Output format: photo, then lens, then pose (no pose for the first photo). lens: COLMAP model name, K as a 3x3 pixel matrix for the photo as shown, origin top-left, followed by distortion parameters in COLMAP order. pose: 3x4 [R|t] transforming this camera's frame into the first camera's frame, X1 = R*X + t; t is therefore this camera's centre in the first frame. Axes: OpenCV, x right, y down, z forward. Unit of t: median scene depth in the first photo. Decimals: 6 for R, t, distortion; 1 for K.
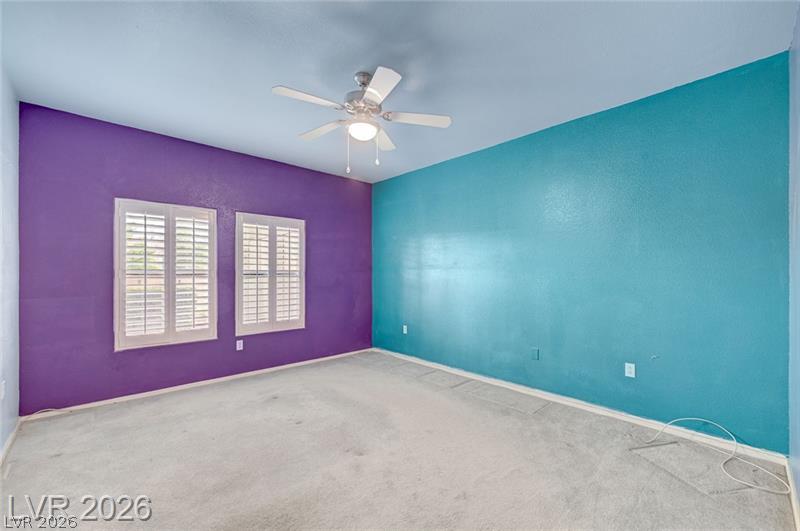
lens RADIAL K [[347.1, 0, 415.4], [0, 347.1, 273.7], [0, 0, 1]] dist [-0.001620, -0.000073]
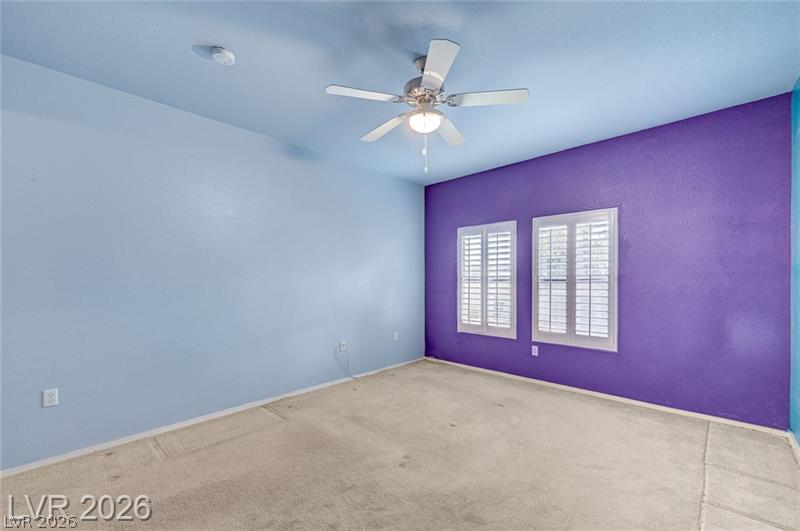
lens RADIAL K [[337.9, 0, 384.1], [0, 337.9, 281.7], [0, 0, 1]] dist [0.125861, -0.000013]
pose [[0.002218, 0.004846, -0.999986, 0.513695], [0.003238, 0.999983, 0.004853, 0.001051], [0.999992, -0.003248, 0.002202, 0.589510]]
